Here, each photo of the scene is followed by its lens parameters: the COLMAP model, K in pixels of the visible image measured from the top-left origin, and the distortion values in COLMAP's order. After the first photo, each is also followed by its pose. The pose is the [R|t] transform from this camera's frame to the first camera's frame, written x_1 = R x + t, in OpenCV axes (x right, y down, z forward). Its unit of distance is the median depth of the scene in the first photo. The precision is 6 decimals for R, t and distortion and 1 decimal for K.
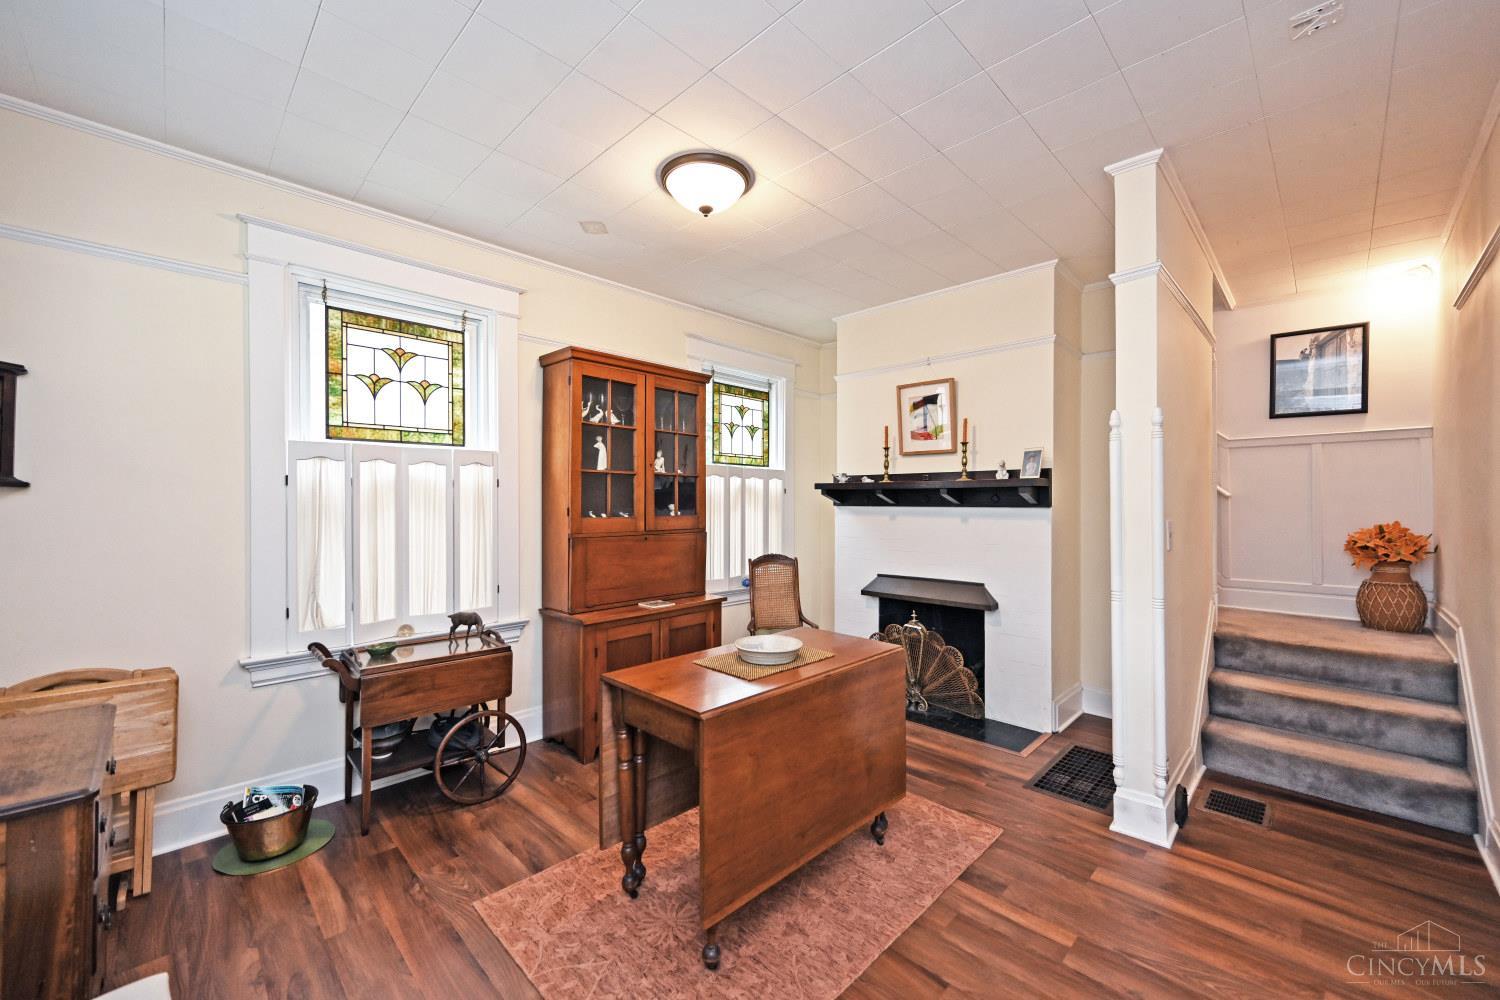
lens RADIAL K [[589.9, 0, 758.4], [0, 589.9, 501.8], [0, 0, 1]] dist [-0.001783, 0.000402]
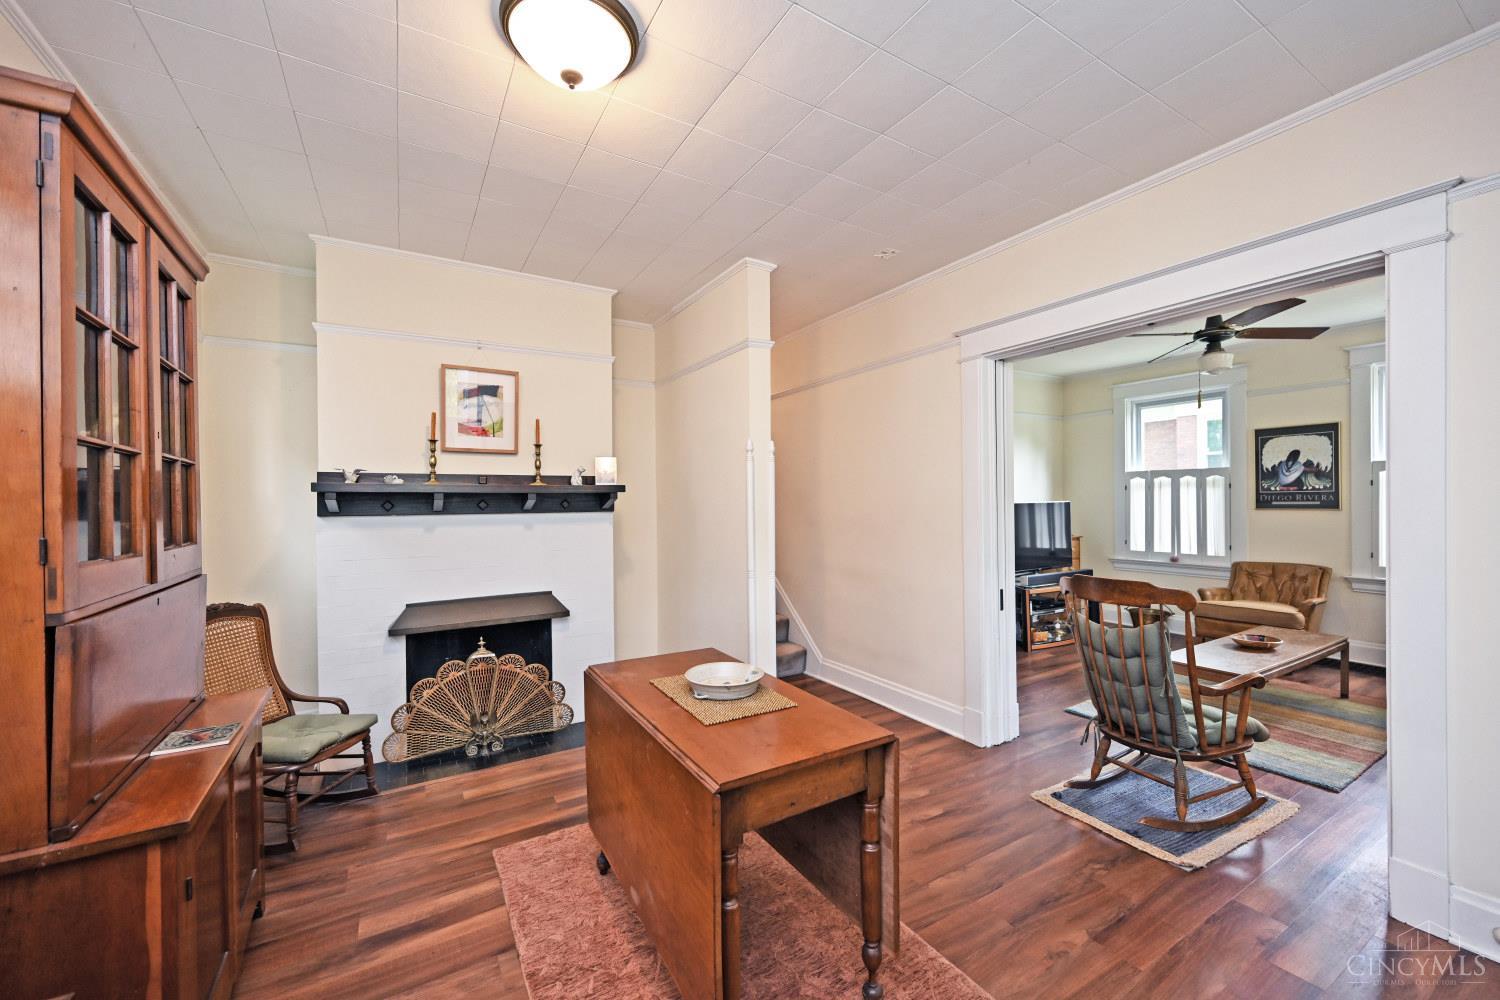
lens RADIAL K [[589.9, 0, 755.0], [0, 589.9, 507.0], [0, 0, 1]] dist [-0.001783, 0.000402]
pose [[0.257190, -0.006862, 0.966337, -0.448568], [0.009399, 0.999945, 0.004599, -0.002131], [-0.966315, 0.007900, 0.257240, 0.403918]]
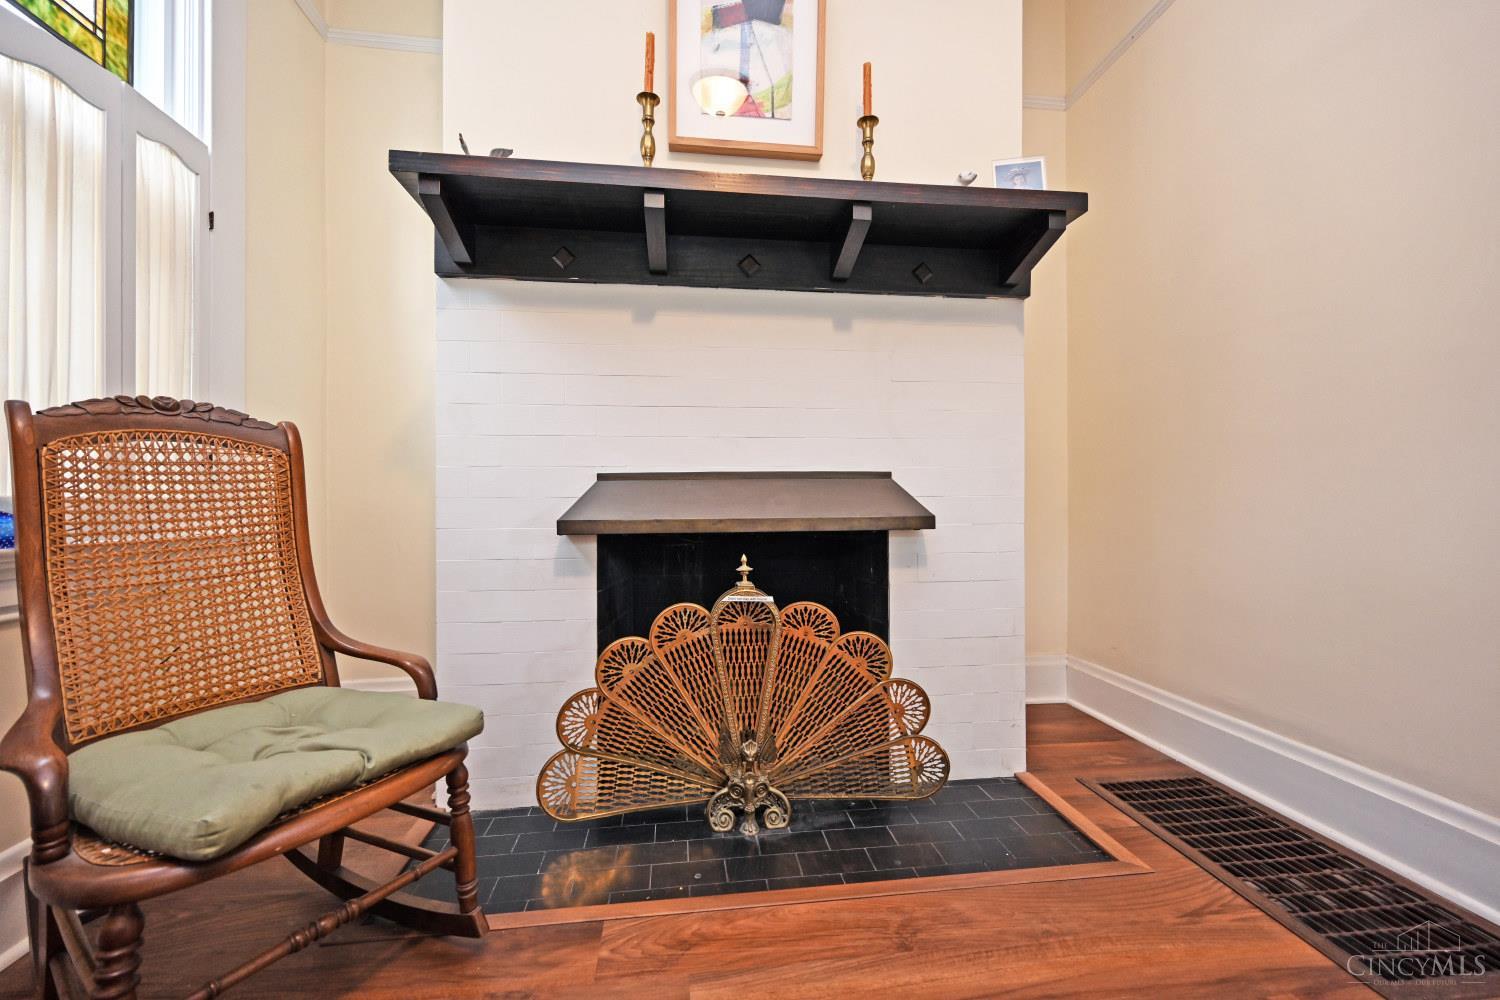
lens RADIAL K [[589.9, 0, 750.0], [0, 589.9, 505.2], [0, 0, 1]] dist [-0.001783, 0.000402]
pose [[0.635561, 0.000296, 0.772050, -0.011883], [0.002274, 0.999995, -0.002256, 0.154467], [-0.772047, 0.003190, 0.635557, 0.768429]]
